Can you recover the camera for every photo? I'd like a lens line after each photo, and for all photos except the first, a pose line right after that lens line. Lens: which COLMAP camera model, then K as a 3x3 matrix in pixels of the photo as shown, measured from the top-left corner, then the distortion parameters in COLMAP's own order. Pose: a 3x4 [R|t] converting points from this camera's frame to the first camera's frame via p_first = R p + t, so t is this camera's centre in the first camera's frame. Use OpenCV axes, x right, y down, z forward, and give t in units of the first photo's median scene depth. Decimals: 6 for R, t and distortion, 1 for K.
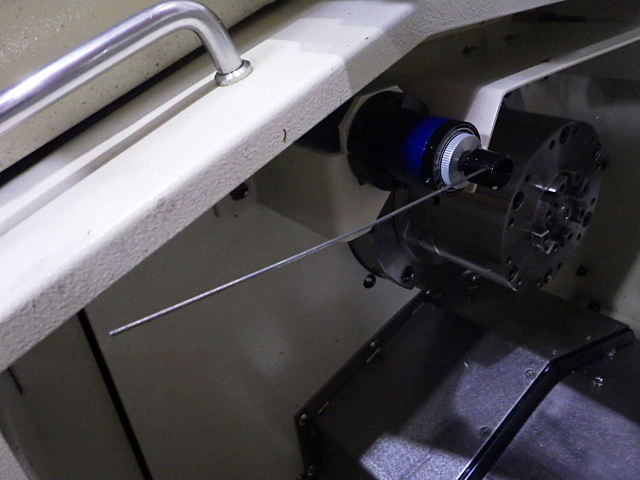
lens RADIAL K [[522.1, 0, 321.1], [0, 522.1, 244.9], [0, 0, 1]] dist [0.004947, -0.002945]
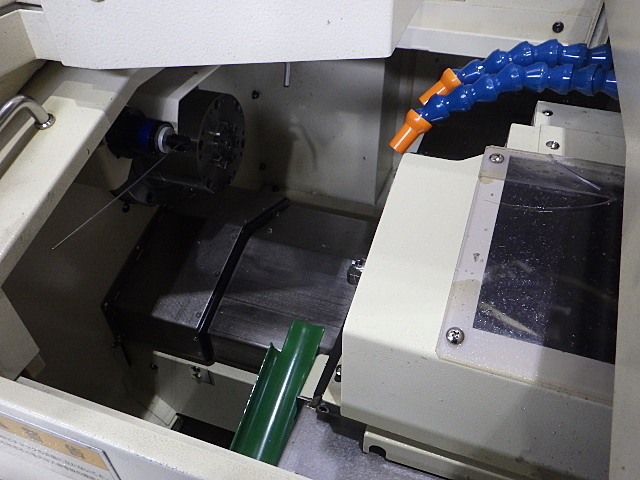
lens RADIAL K [[522.1, 0, 321.1], [0, 522.1, 244.9], [0, 0, 1]] dist [0.004947, -0.002945]
pose [[0.846095, -0.277075, 0.455359, -0.183960], [0.194508, 0.955864, 0.220207, -0.064722], [-0.496275, -0.097745, 0.862645, -0.760234]]
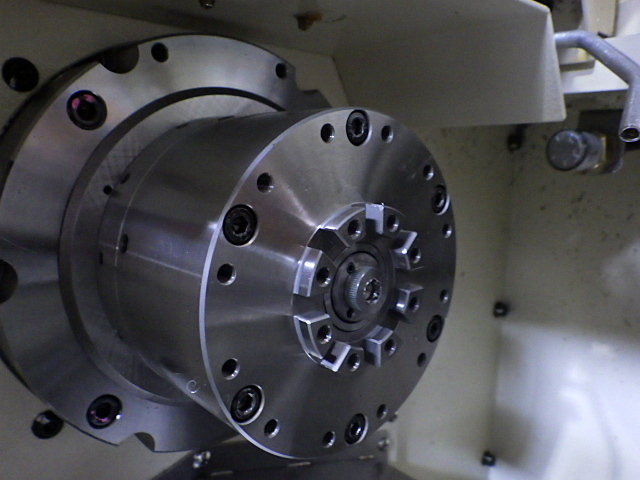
lens RADIAL K [[522.1, 0, 321.1], [0, 522.1, 244.9], [0, 0, 1]] dist [0.004947, -0.002945]
pose [[0.991194, 0.104078, 0.081870, 0.374026], [-0.070907, 0.939313, -0.335653, 0.070831], [-0.111836, 0.326892, 0.938421, 0.519932]]
